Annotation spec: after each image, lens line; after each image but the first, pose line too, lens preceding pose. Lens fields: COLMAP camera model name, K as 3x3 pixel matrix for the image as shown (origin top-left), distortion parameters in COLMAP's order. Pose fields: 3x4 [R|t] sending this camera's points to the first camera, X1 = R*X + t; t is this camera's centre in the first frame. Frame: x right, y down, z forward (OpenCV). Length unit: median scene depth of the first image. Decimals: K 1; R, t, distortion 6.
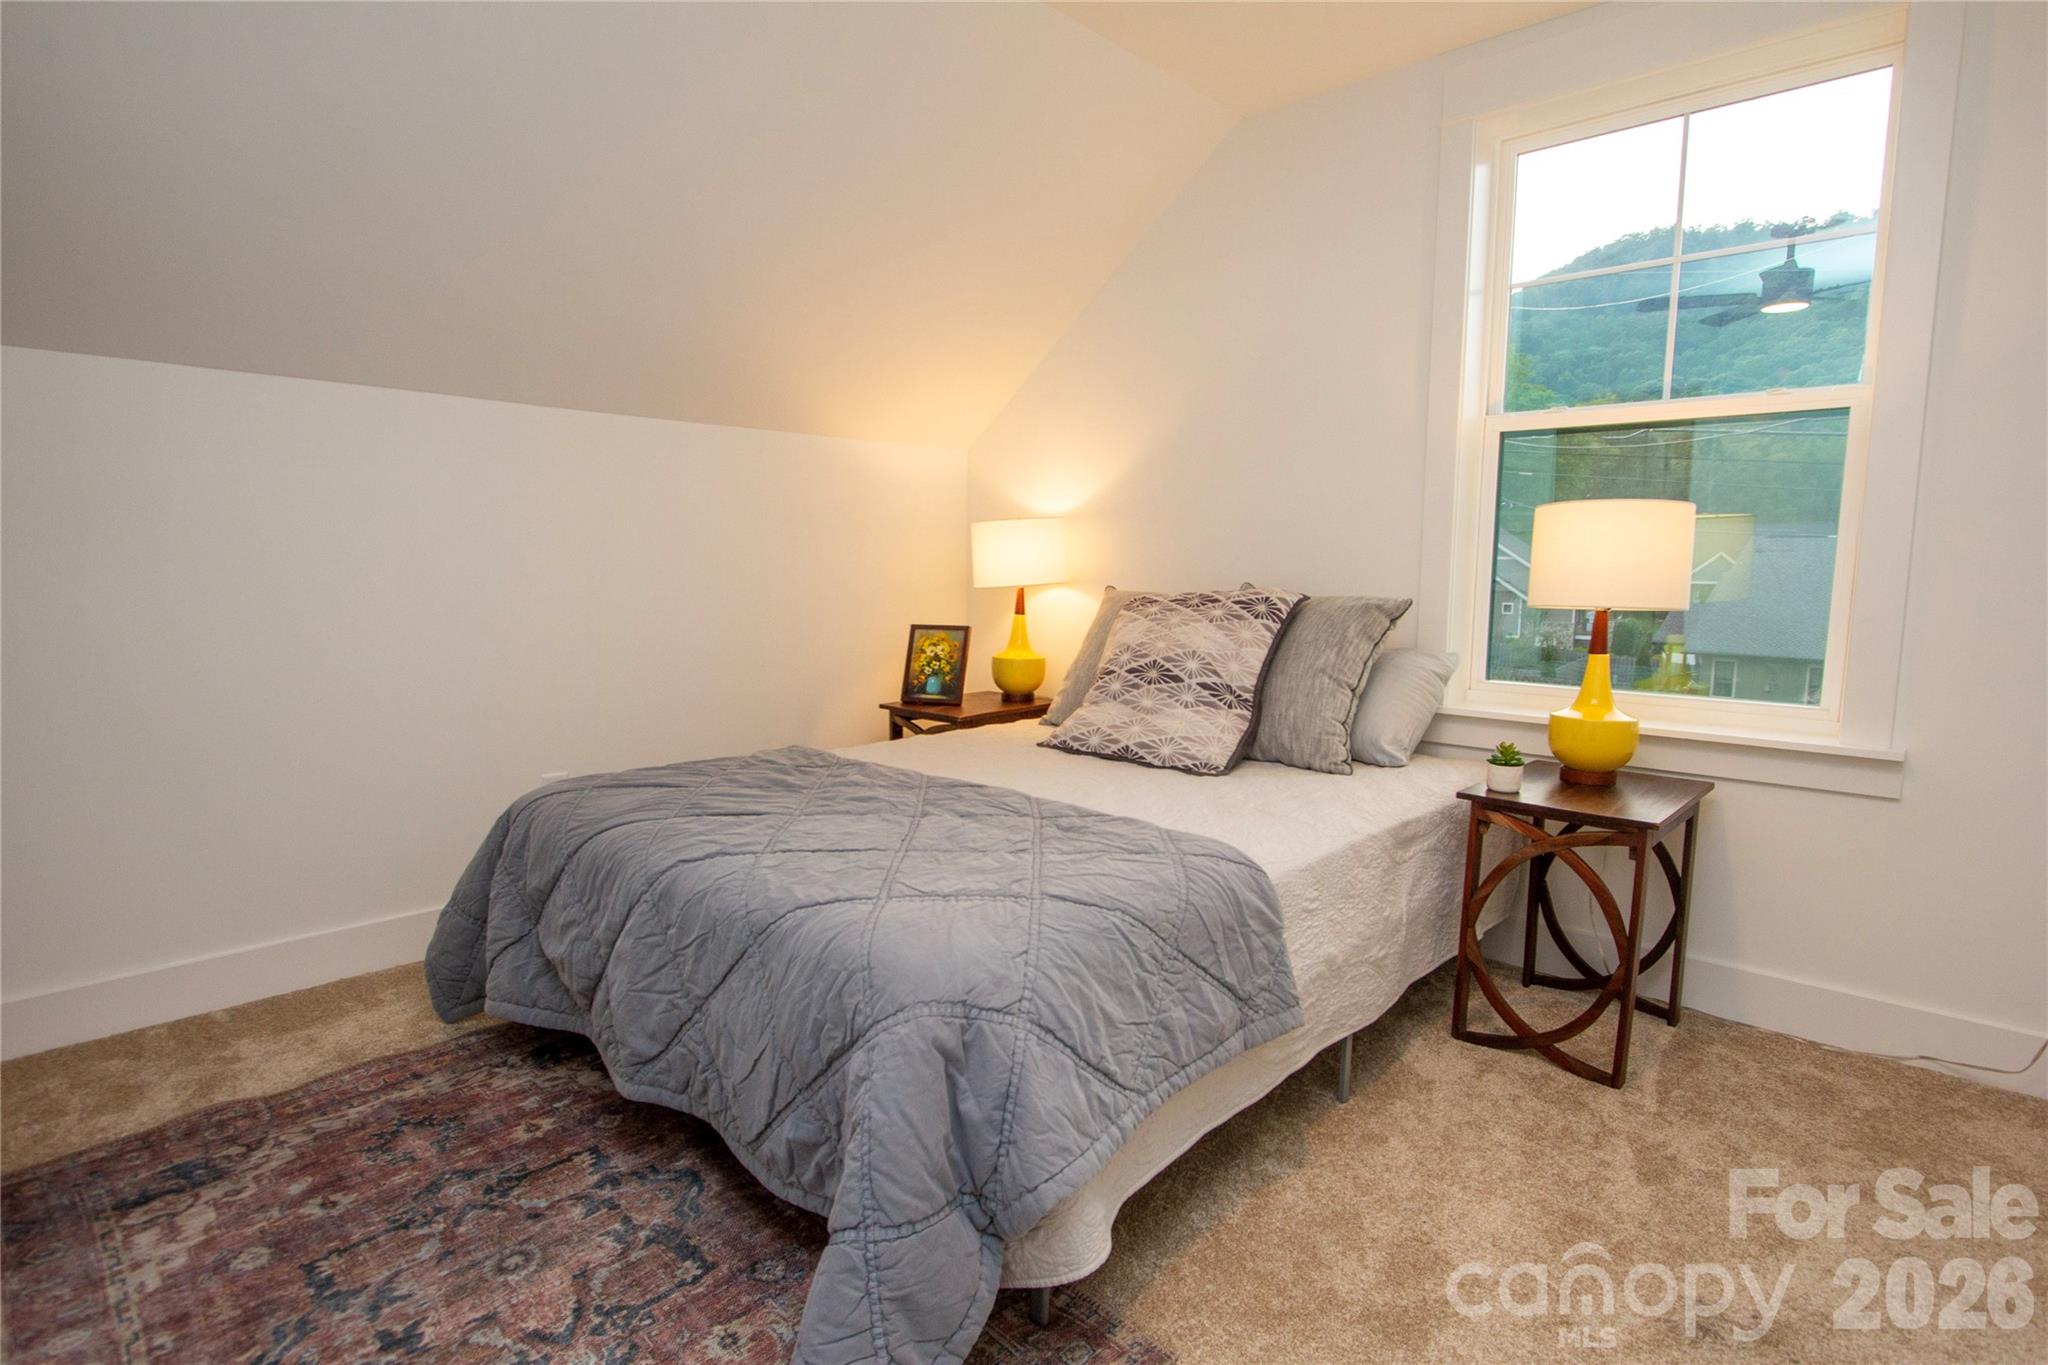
lens RADIAL K [[1037.8, 0, 1024.9], [0, 1037.8, 709.8], [0, 0, 1]] dist [-0.016530, -0.000651]
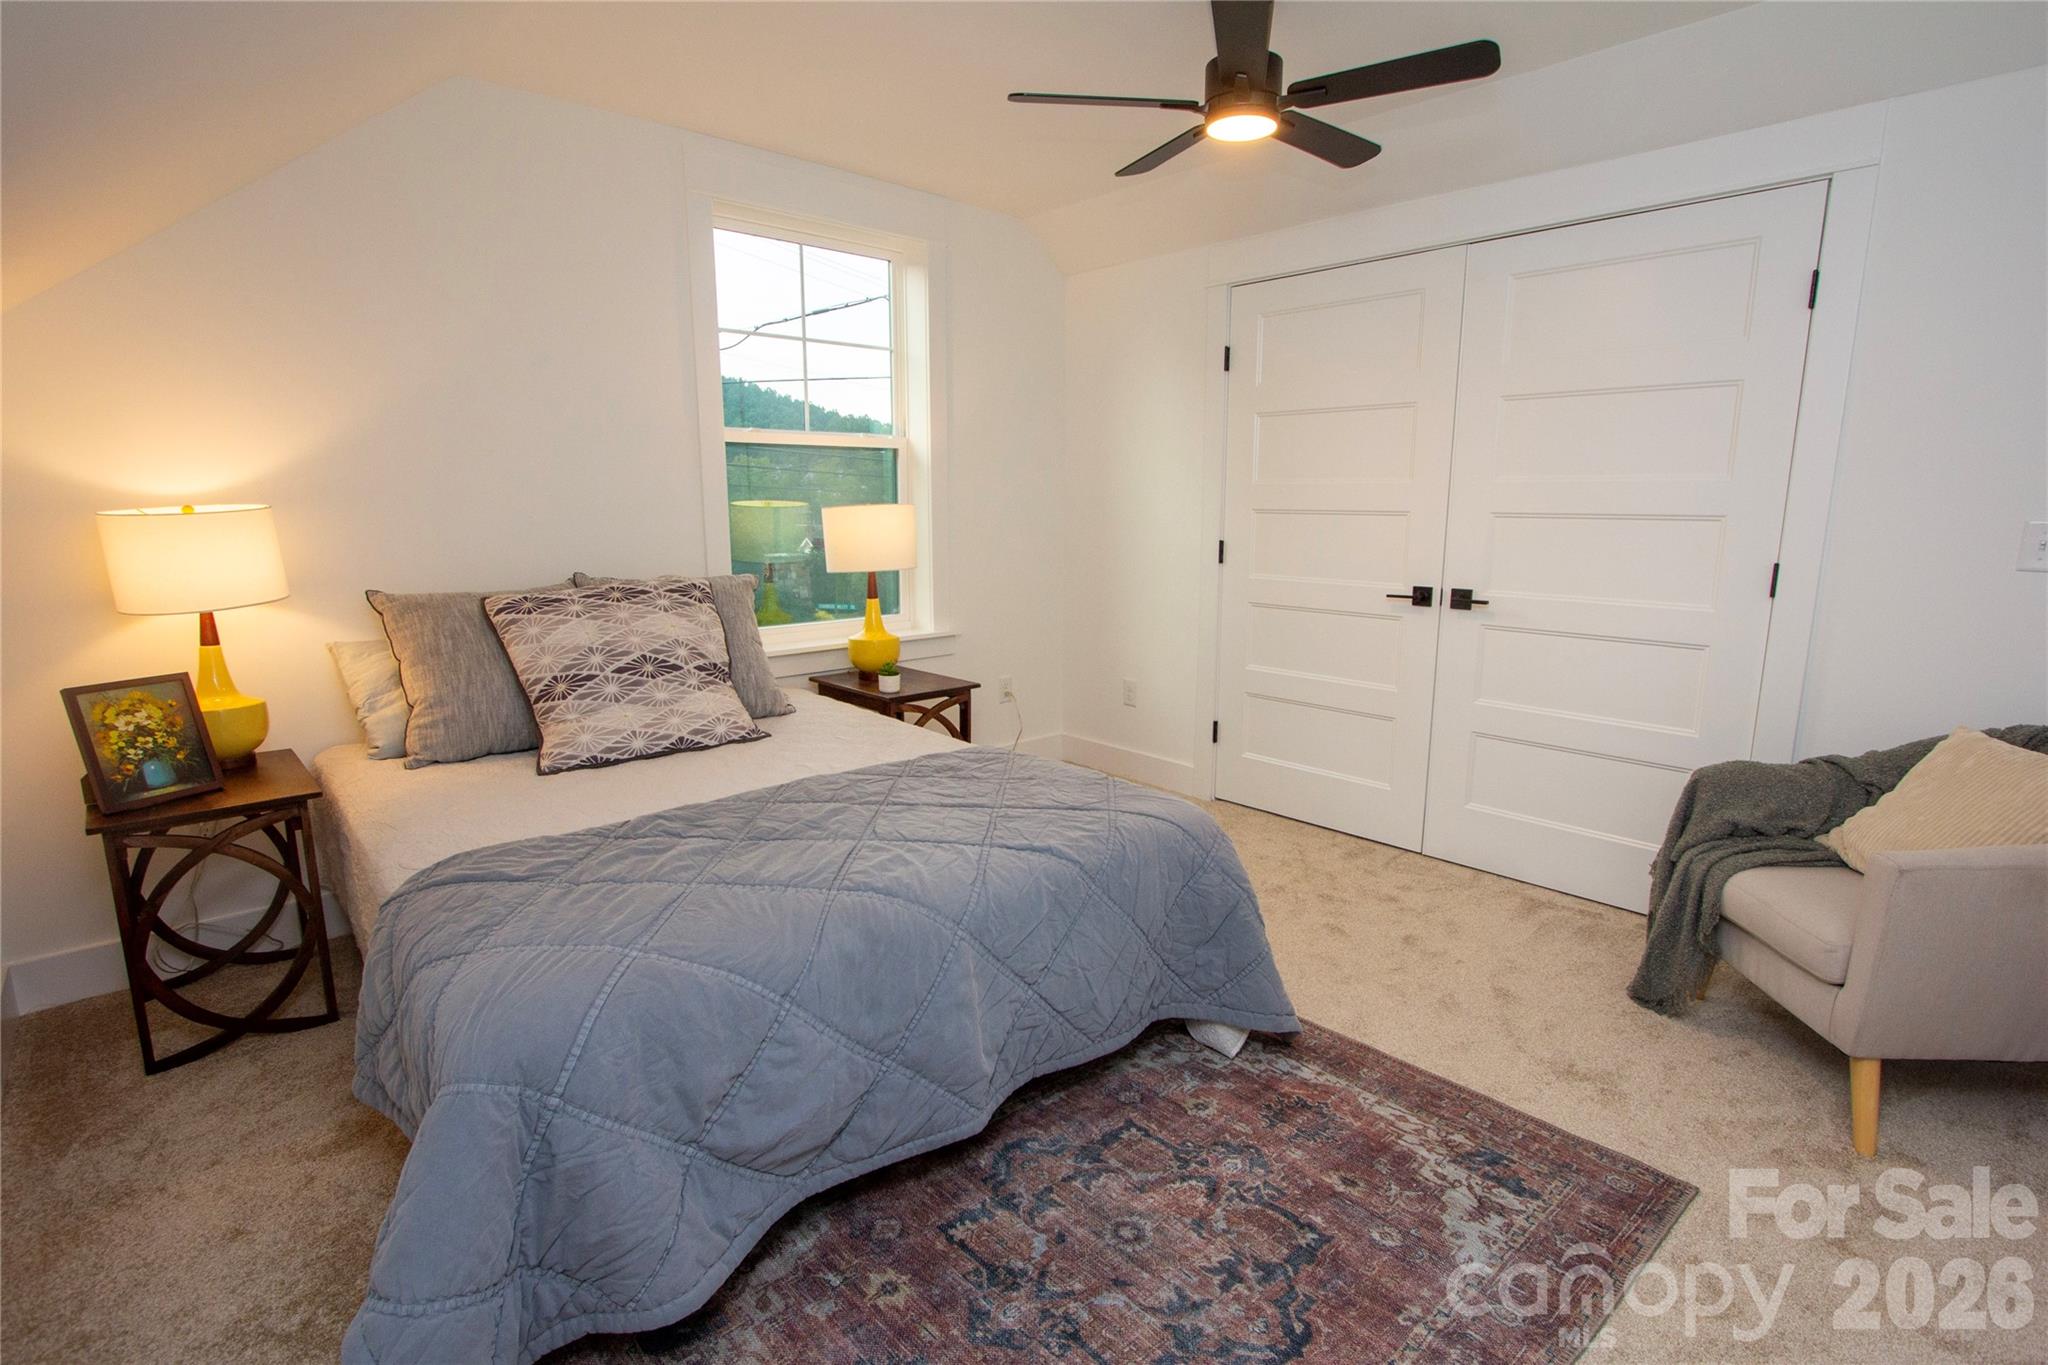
lens RADIAL K [[1007.4, 0, 1024.0], [0, 1007.4, 682.5], [0, 0, 1]] dist [-0.005358, -0.000276]
pose [[0.085721, -0.197768, 0.976494, -0.853830], [0.138780, 0.972917, 0.184860, -0.158952], [-0.986606, 0.119671, 0.110846, 0.533018]]
